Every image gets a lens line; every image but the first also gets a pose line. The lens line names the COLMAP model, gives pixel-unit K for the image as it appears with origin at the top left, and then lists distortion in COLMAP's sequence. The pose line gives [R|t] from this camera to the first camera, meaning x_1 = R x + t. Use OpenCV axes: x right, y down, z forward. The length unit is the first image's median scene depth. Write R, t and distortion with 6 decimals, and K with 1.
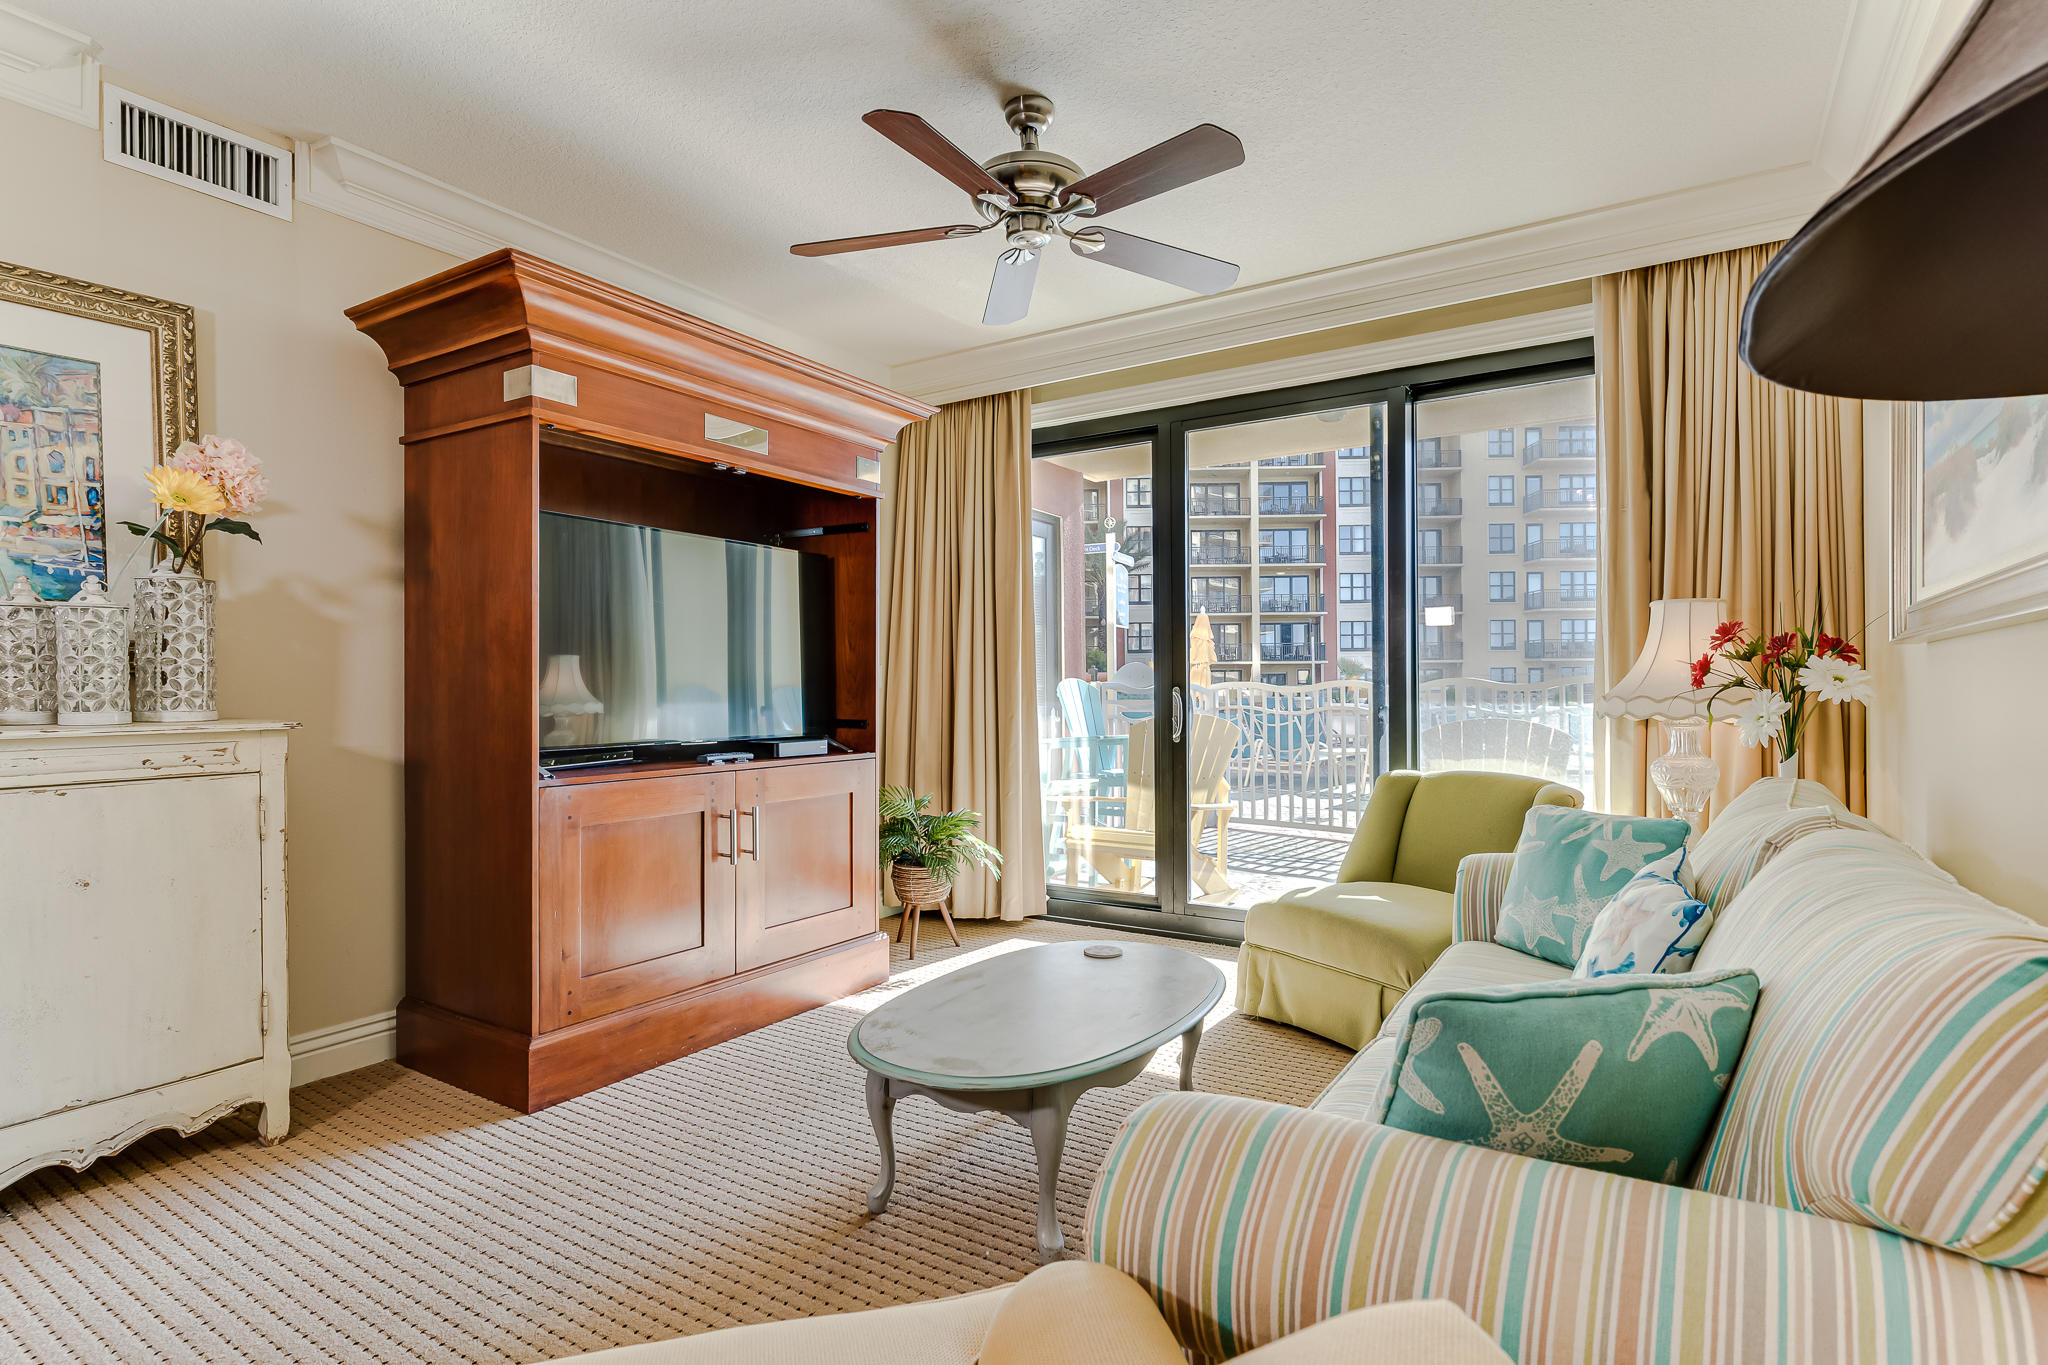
lens RADIAL K [[979.0, 0, 1024.4], [0, 979.0, 661.9], [0, 0, 1]] dist [0.000708, 0.000070]
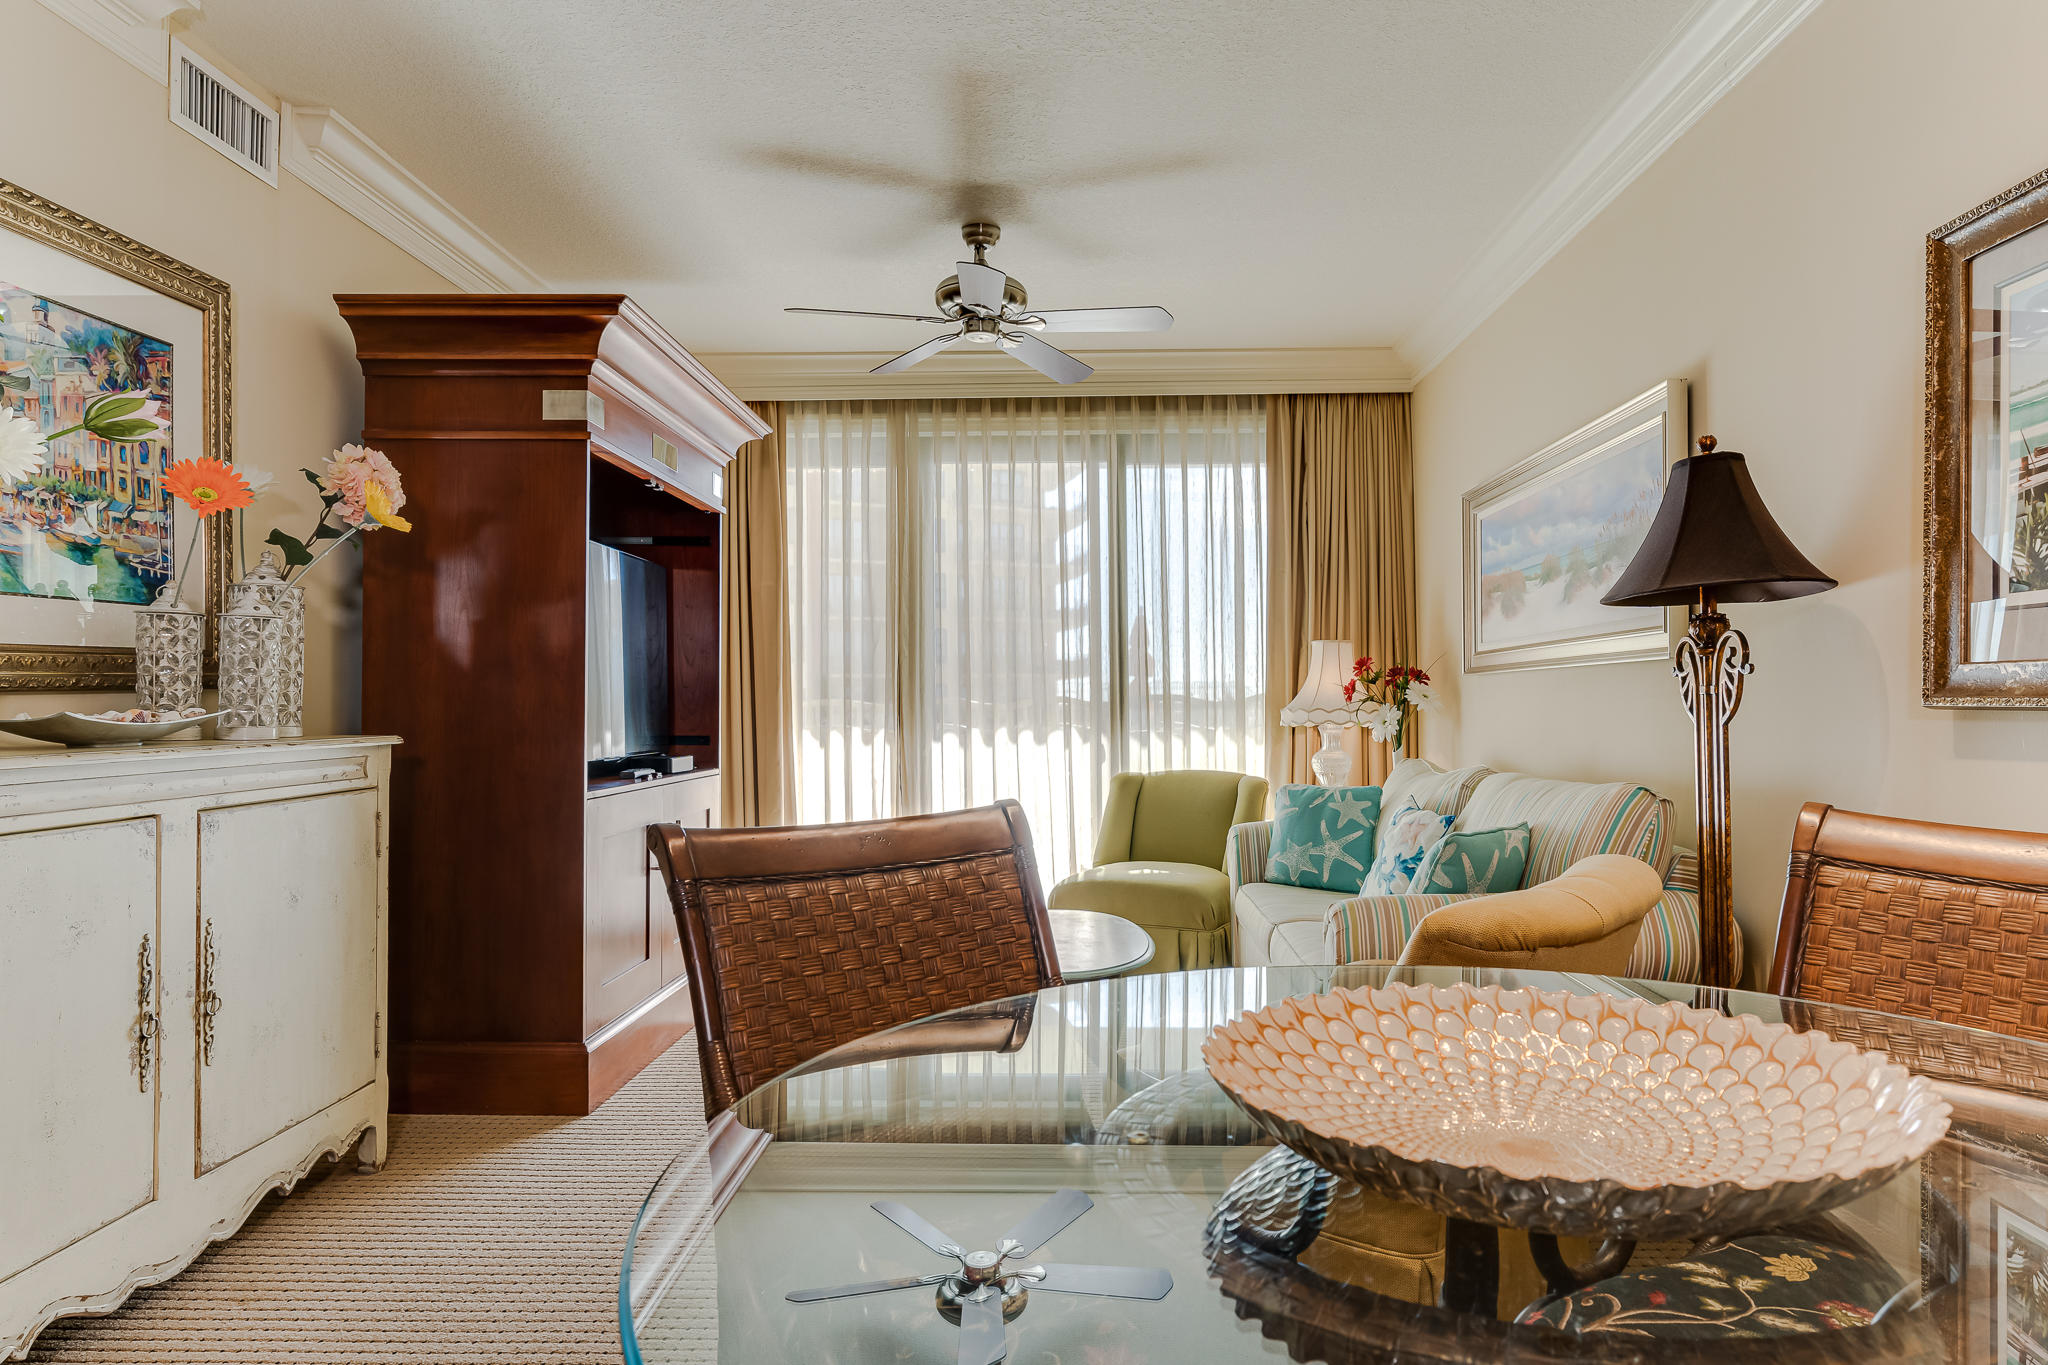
lens RADIAL K [[1271.0, 0, 1086.0], [0, 1271.0, 634.9], [0, 0, 1]] dist [0.016670, -0.008877]
pose [[0.827645, 0.029659, 0.560468, -0.713703], [-0.011495, 0.999289, -0.035907, -0.002231], [-0.561135, 0.023276, 0.827397, -0.358851]]
